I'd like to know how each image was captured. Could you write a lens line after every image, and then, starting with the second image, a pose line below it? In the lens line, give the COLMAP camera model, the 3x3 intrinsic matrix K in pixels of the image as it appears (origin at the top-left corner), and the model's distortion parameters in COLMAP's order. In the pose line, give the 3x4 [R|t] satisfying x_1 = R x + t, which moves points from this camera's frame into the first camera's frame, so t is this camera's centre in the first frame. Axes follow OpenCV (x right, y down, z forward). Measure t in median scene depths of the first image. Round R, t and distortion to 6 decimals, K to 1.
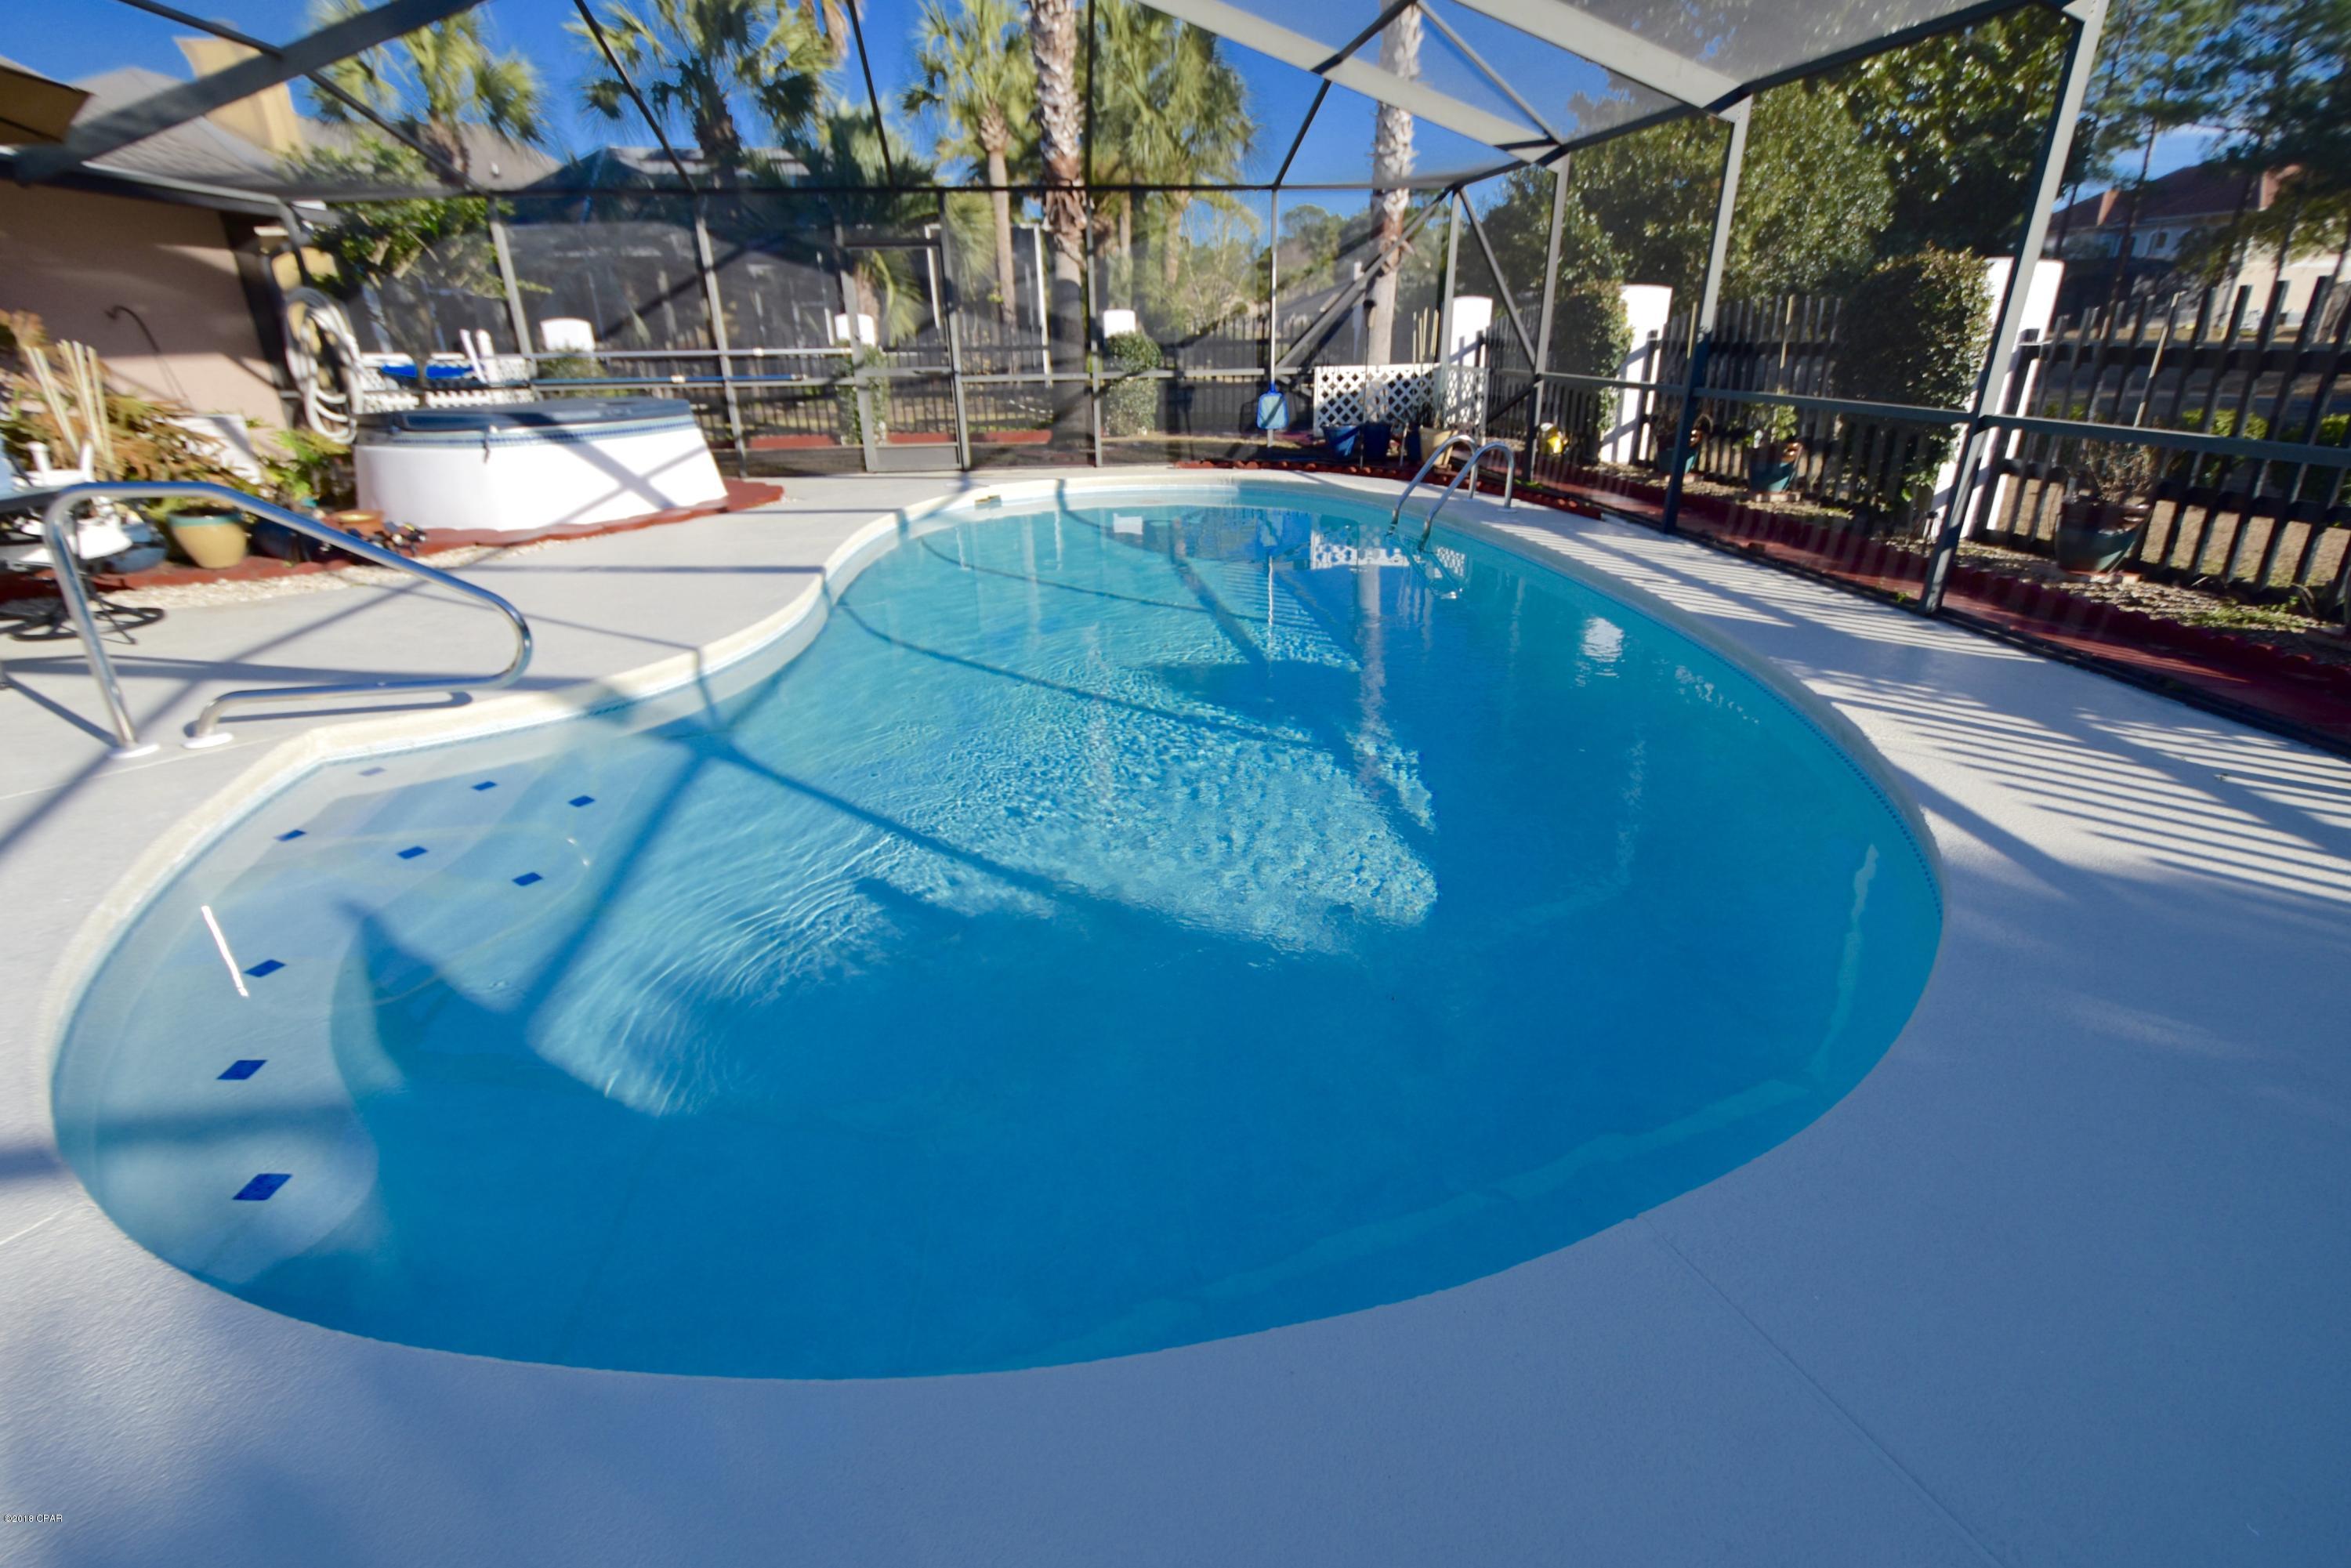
lens RADIAL K [[1024.3, 0, 1196.8], [0, 1024.3, 792.5], [0, 0, 1]] dist [-0.011729, -0.004264]
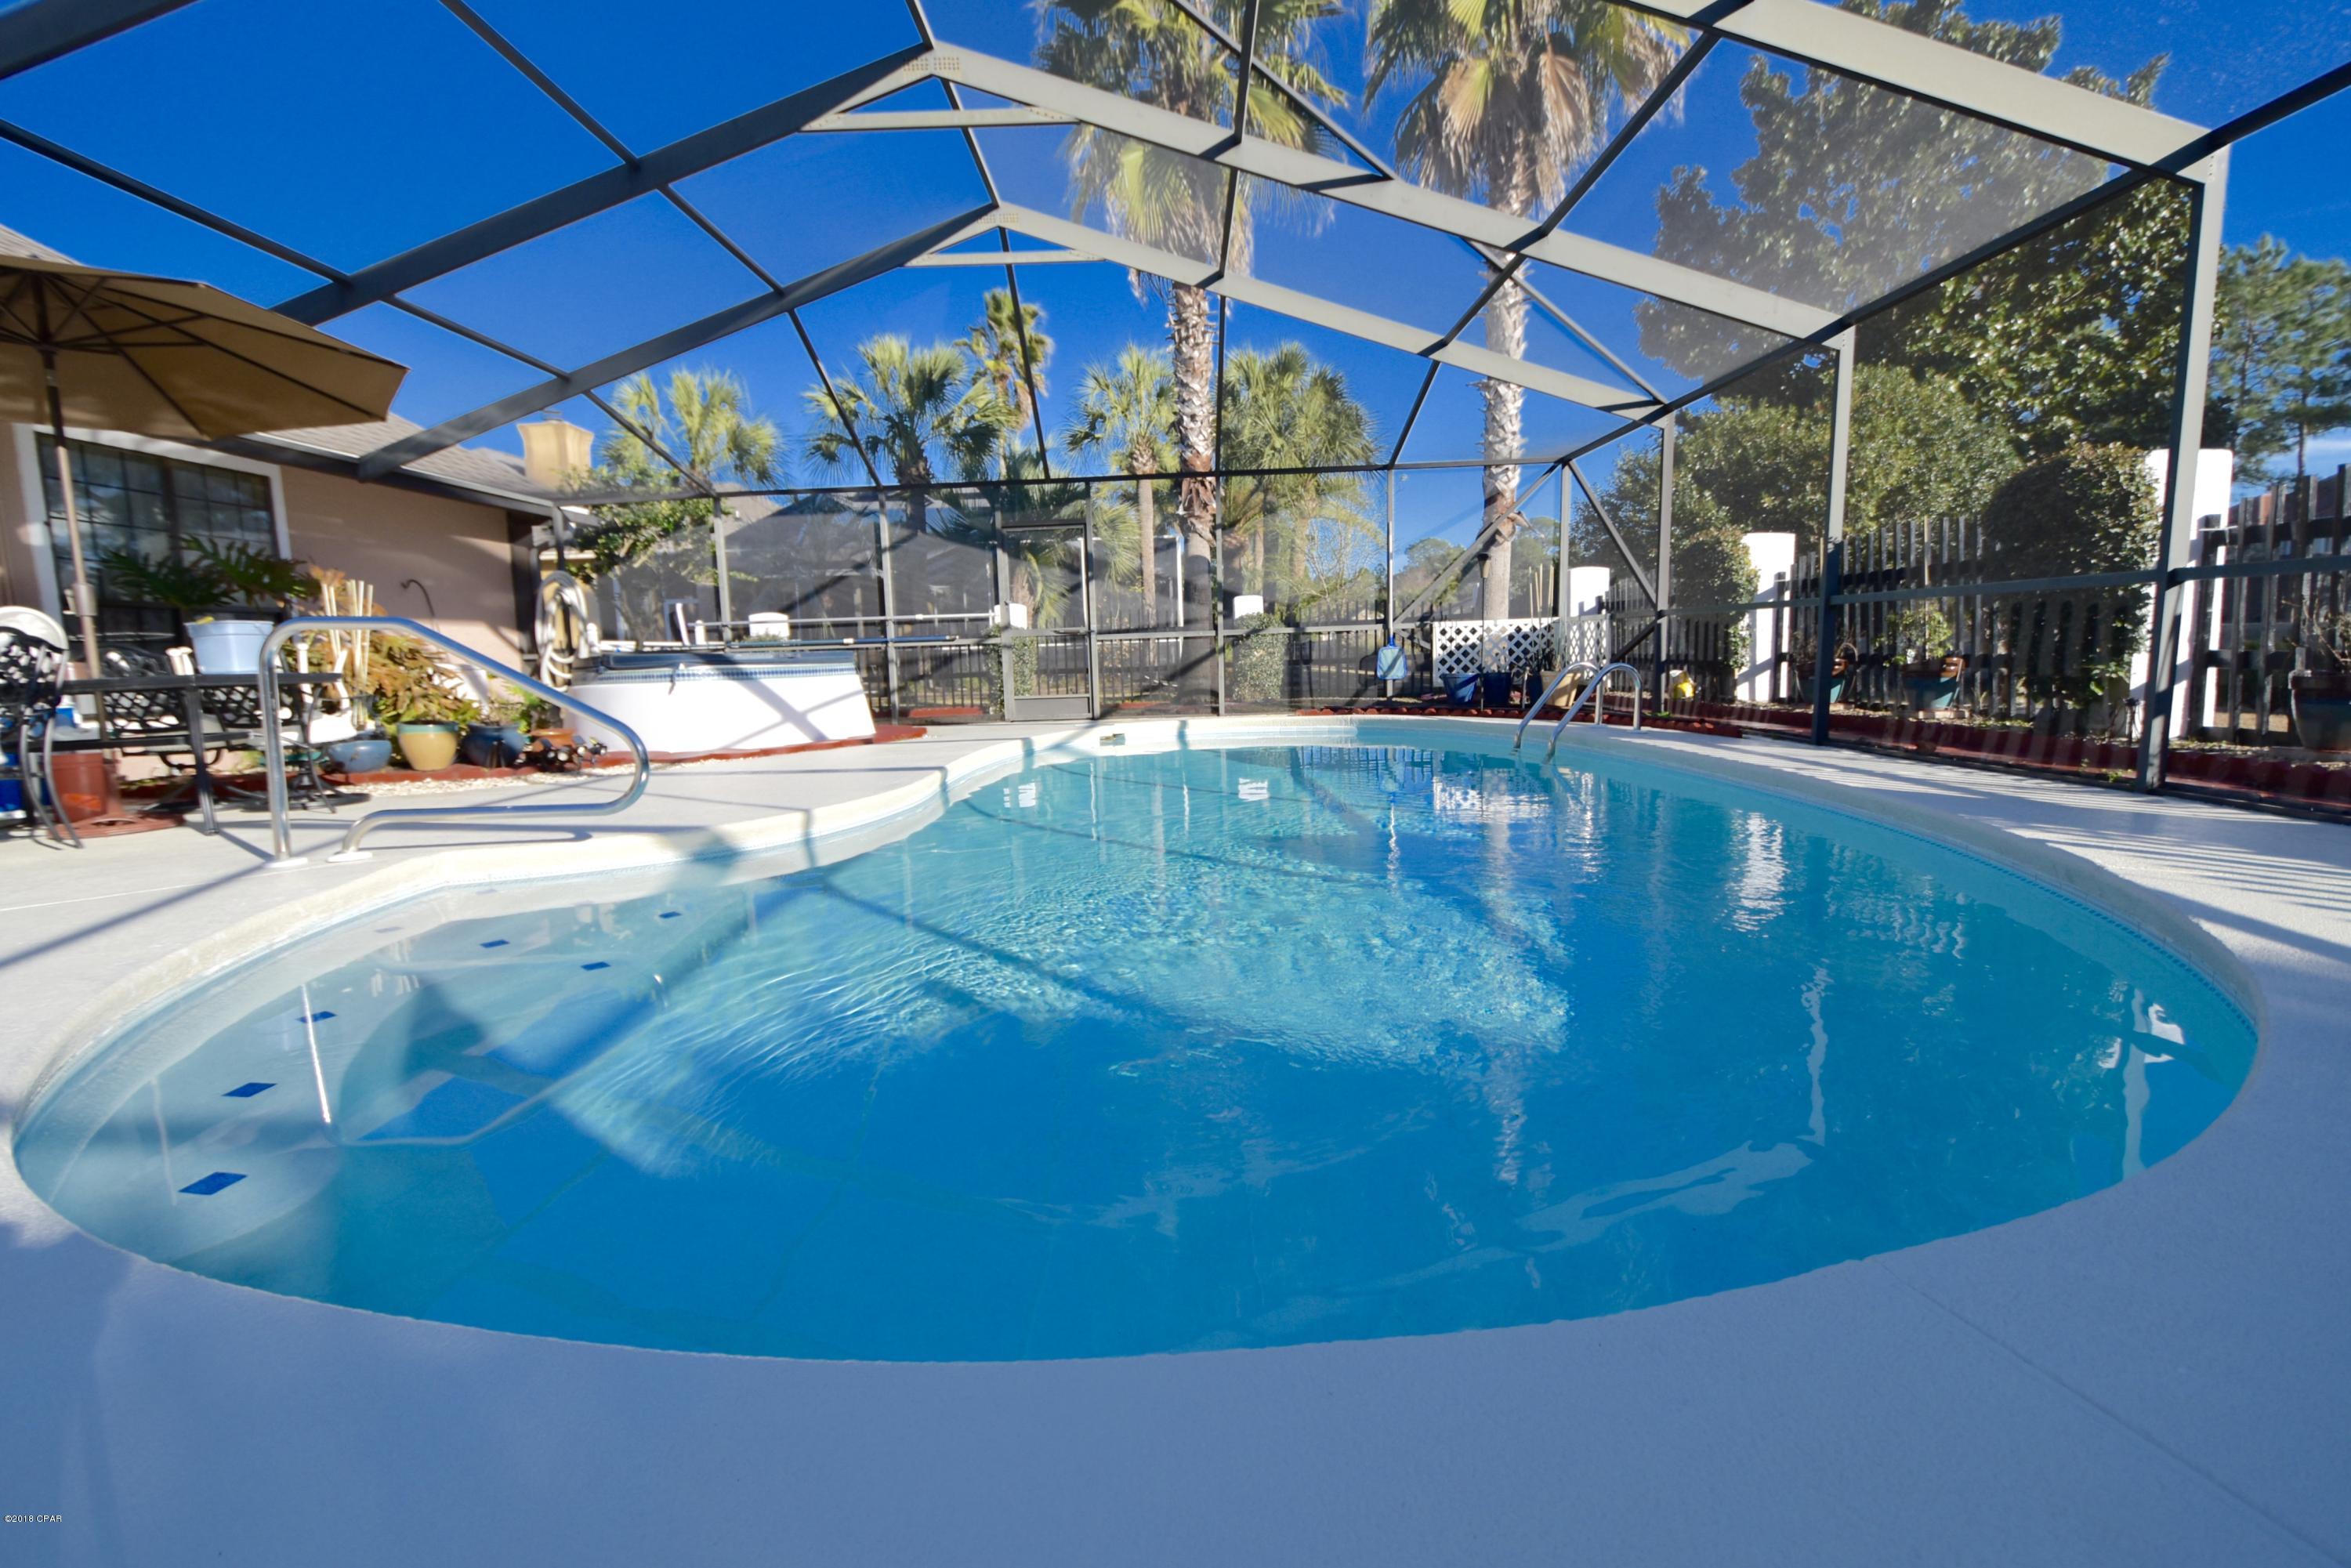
lens RADIAL K [[1024.3, 0, 1172.5], [0, 1024.3, 795.9], [0, 0, 1]] dist [-0.011729, -0.004264]
pose [[0.988779, 0.004641, -0.149314, 0.011286], [-0.045828, 0.960746, -0.273618, 0.047980], [0.142183, 0.277391, 0.950178, 0.031158]]
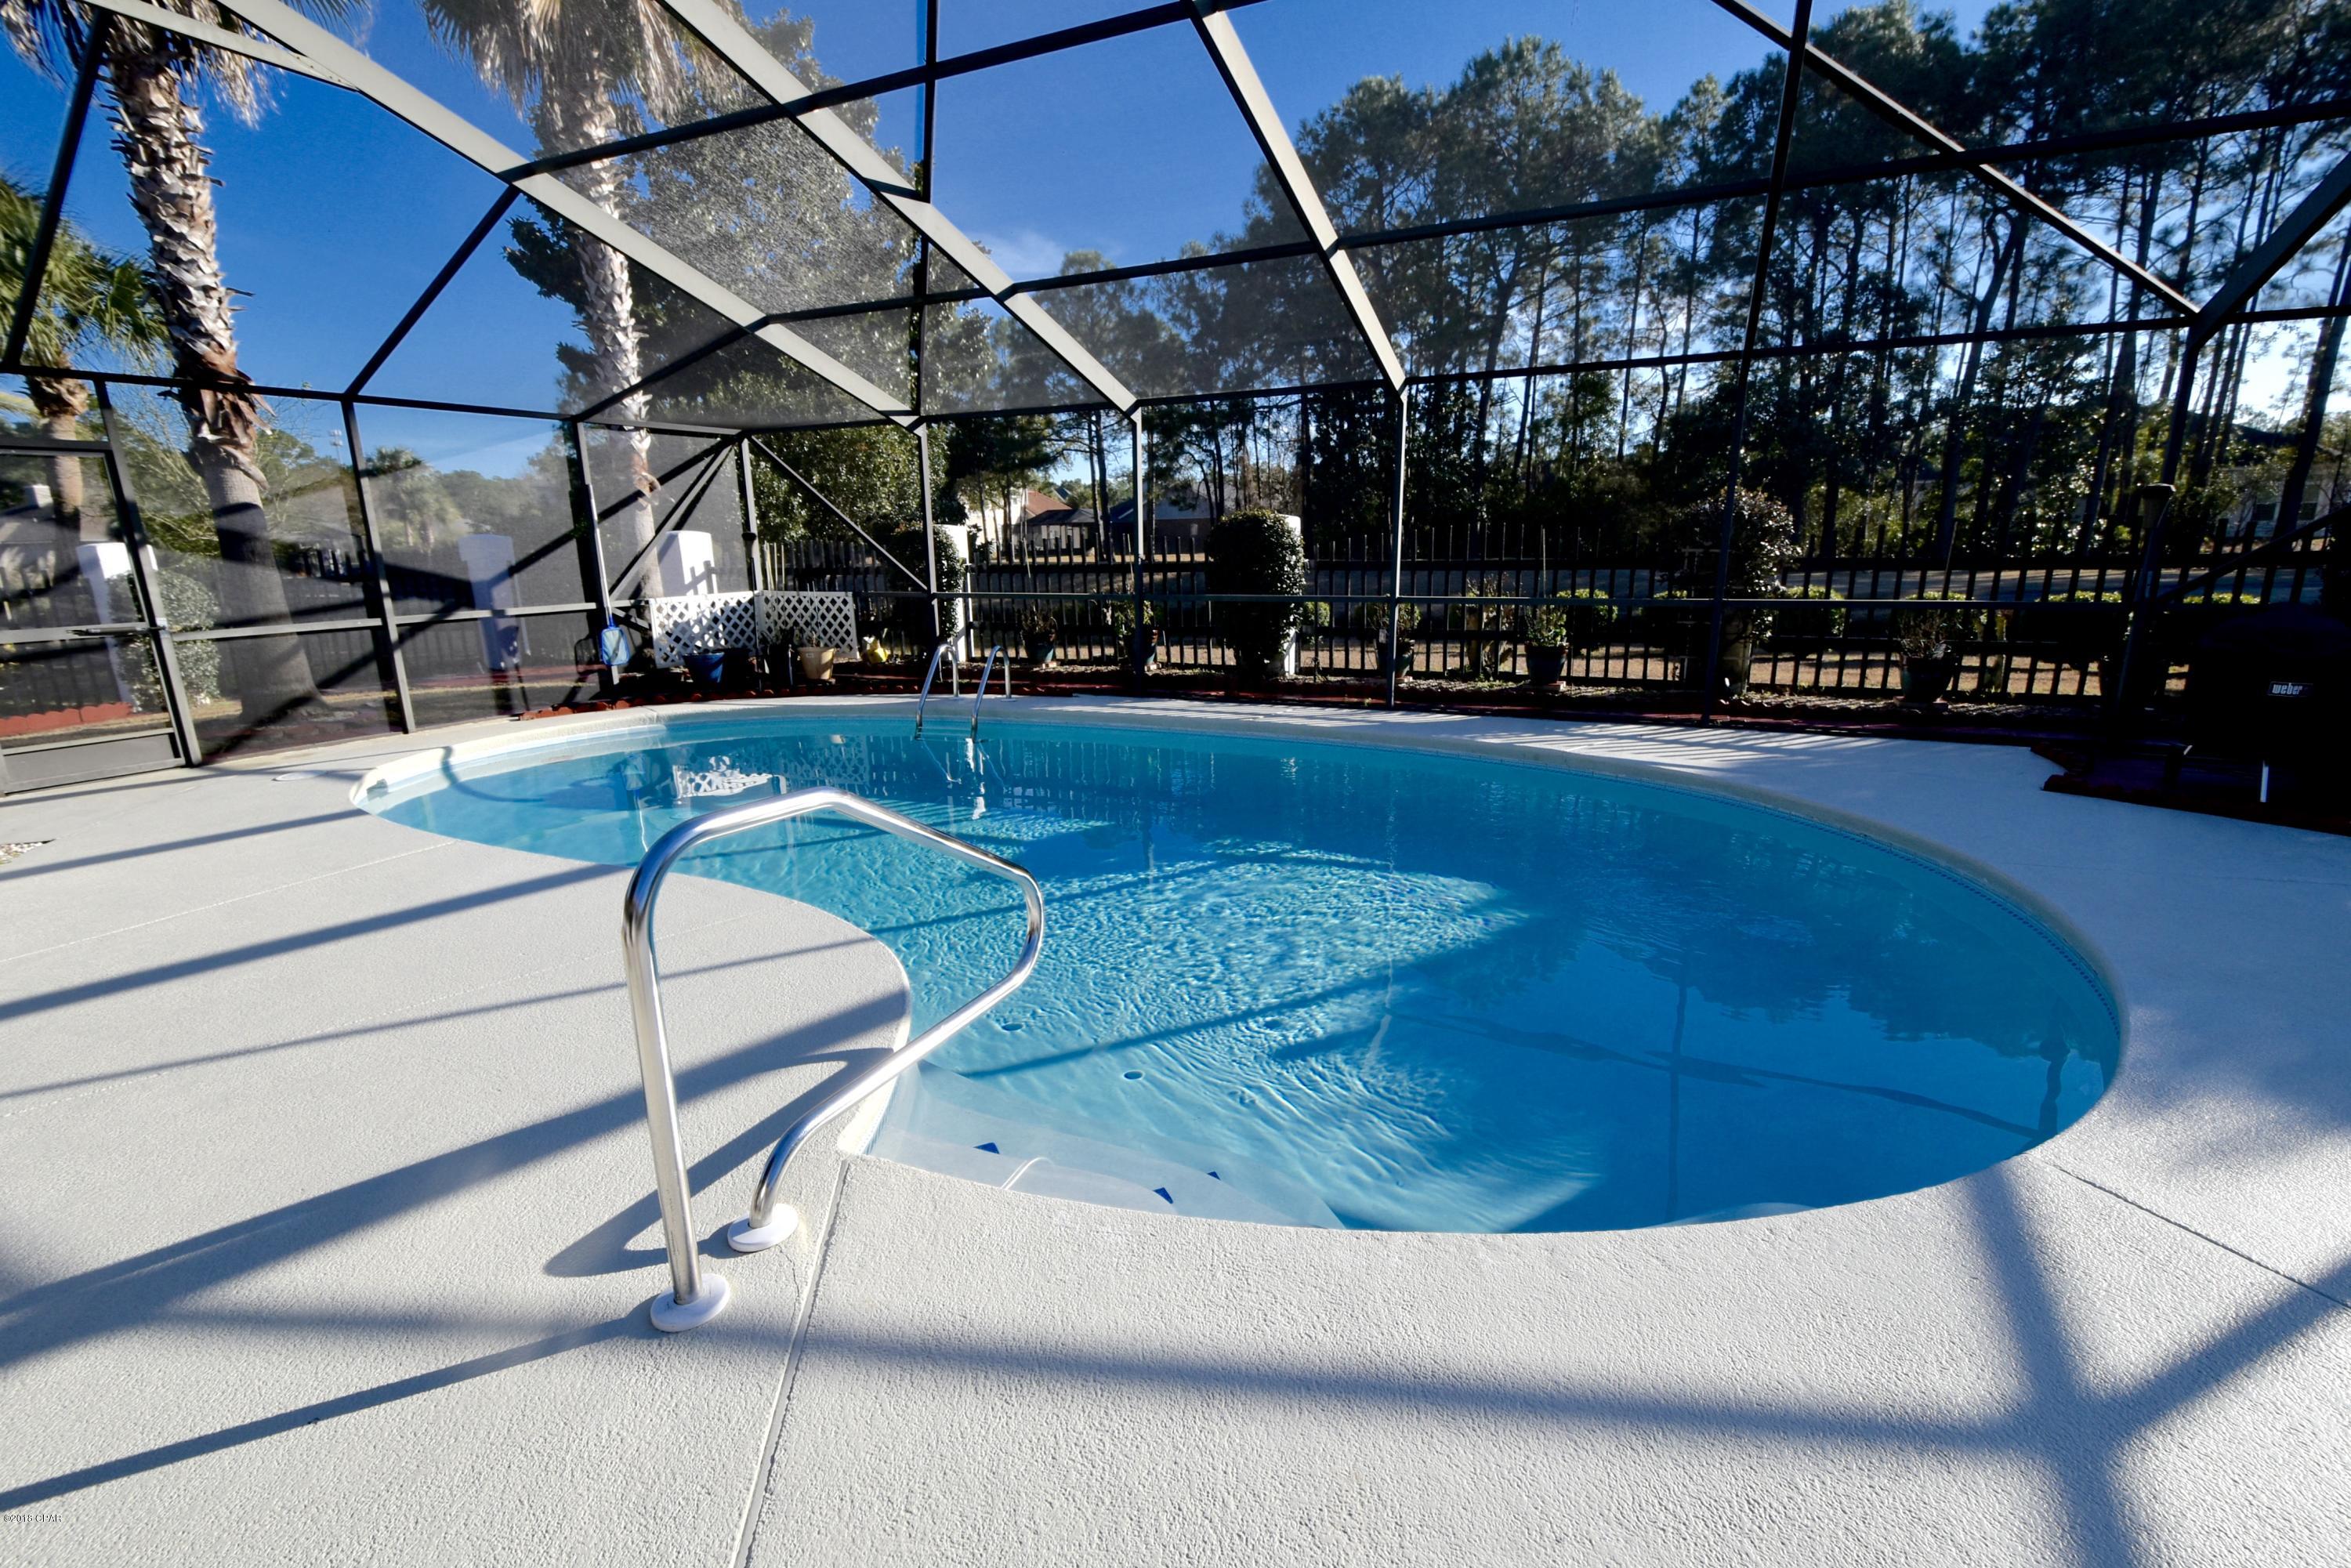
lens RADIAL K [[1024.3, 0, 1172.6], [0, 1024.3, 787.8], [0, 0, 1]] dist [-0.011729, -0.004264]
pose [[0.550286, -0.188875, 0.813334, -0.427684], [0.351988, 0.935772, -0.020840, -0.065513], [-0.757159, 0.297752, 0.581424, 0.144333]]
